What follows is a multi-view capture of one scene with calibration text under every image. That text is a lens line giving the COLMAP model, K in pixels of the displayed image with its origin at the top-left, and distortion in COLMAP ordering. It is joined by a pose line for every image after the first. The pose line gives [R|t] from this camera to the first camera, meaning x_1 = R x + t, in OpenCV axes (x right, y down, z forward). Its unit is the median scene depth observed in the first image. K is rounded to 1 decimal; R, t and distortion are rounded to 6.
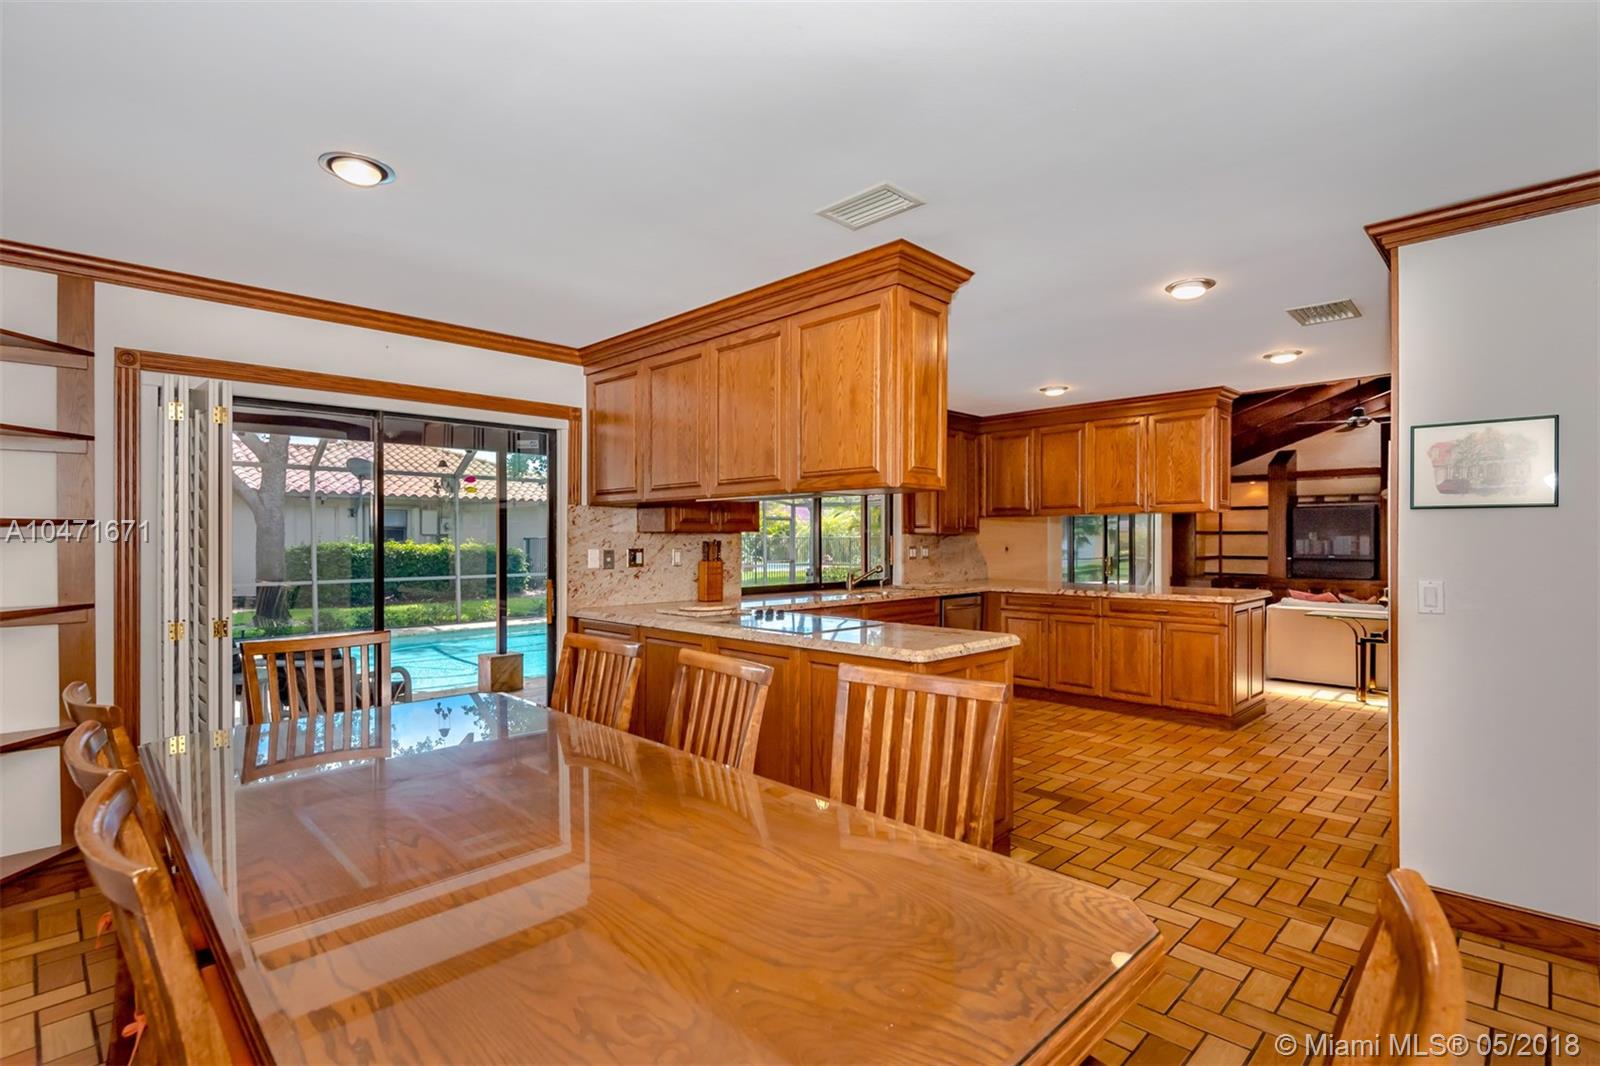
lens RADIAL K [[763.9, 0, 832.7], [0, 763.9, 535.1], [0, 0, 1]] dist [-0.010216, 0.000481]
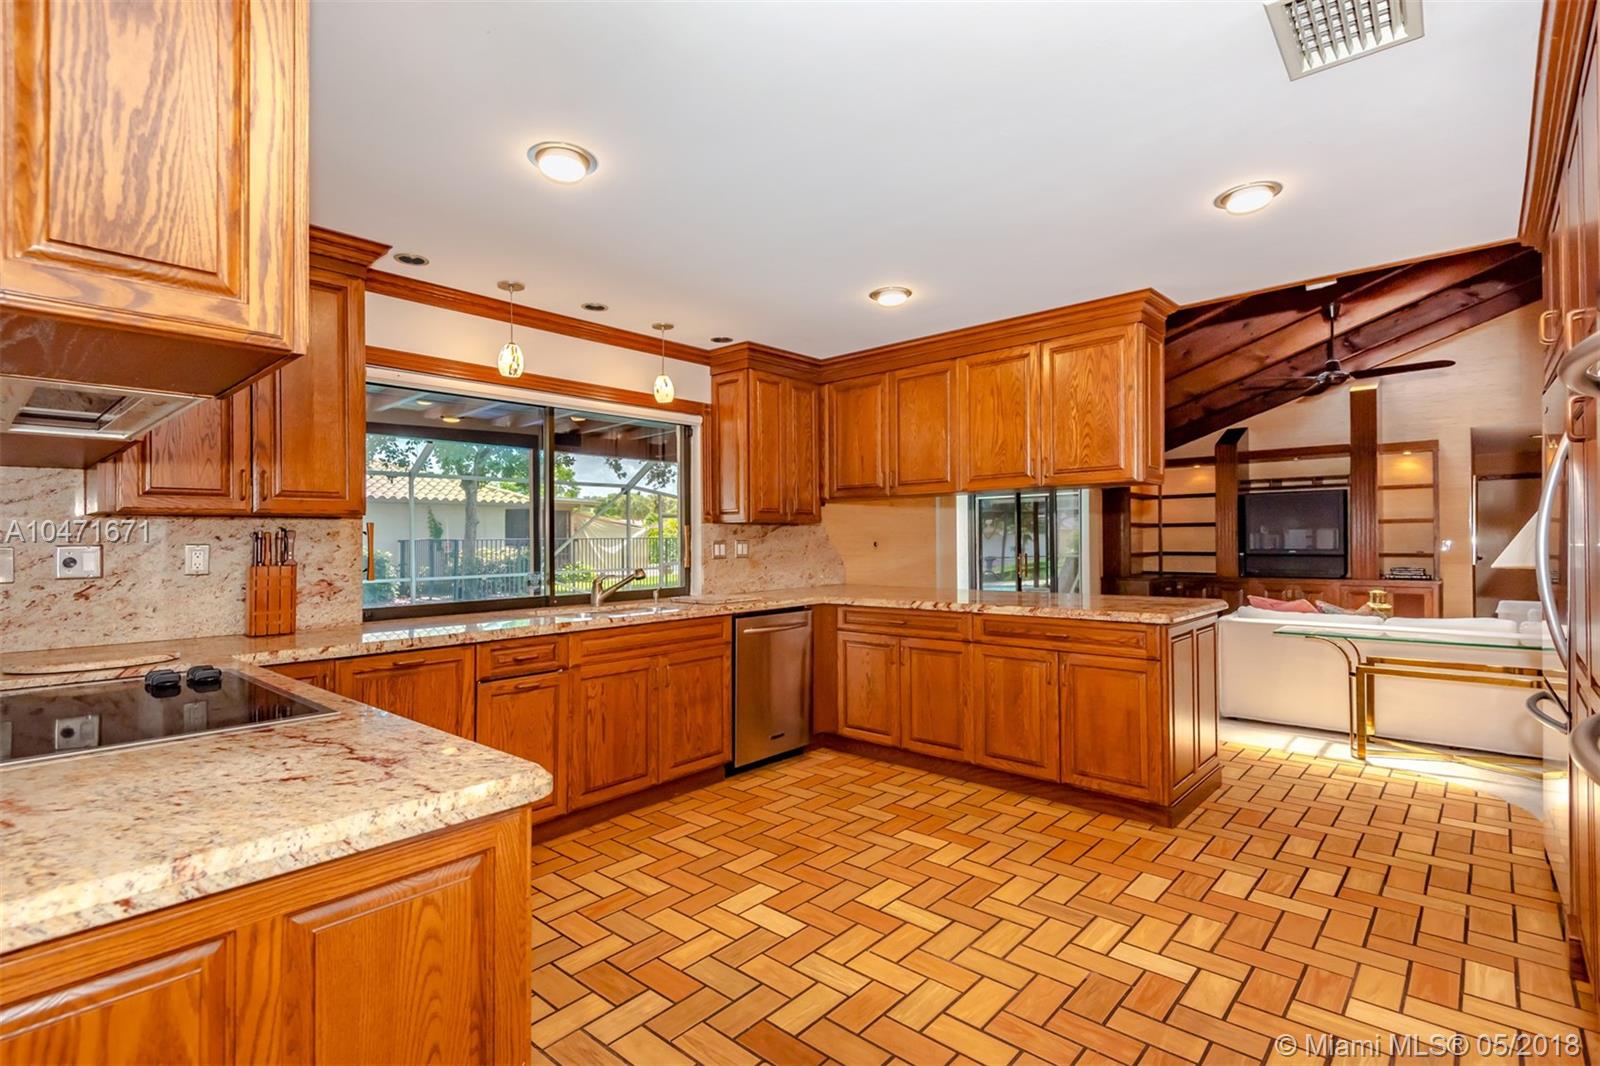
lens RADIAL K [[760.9, 0, 801.0], [0, 760.9, 532.0], [0, 0, 1]] dist [0.011427, -0.003191]
pose [[0.999656, -0.009220, 0.024552, 0.185171], [0.009353, 0.999942, -0.005311, 0.012561], [-0.024502, 0.005538, 0.999684, 0.335399]]
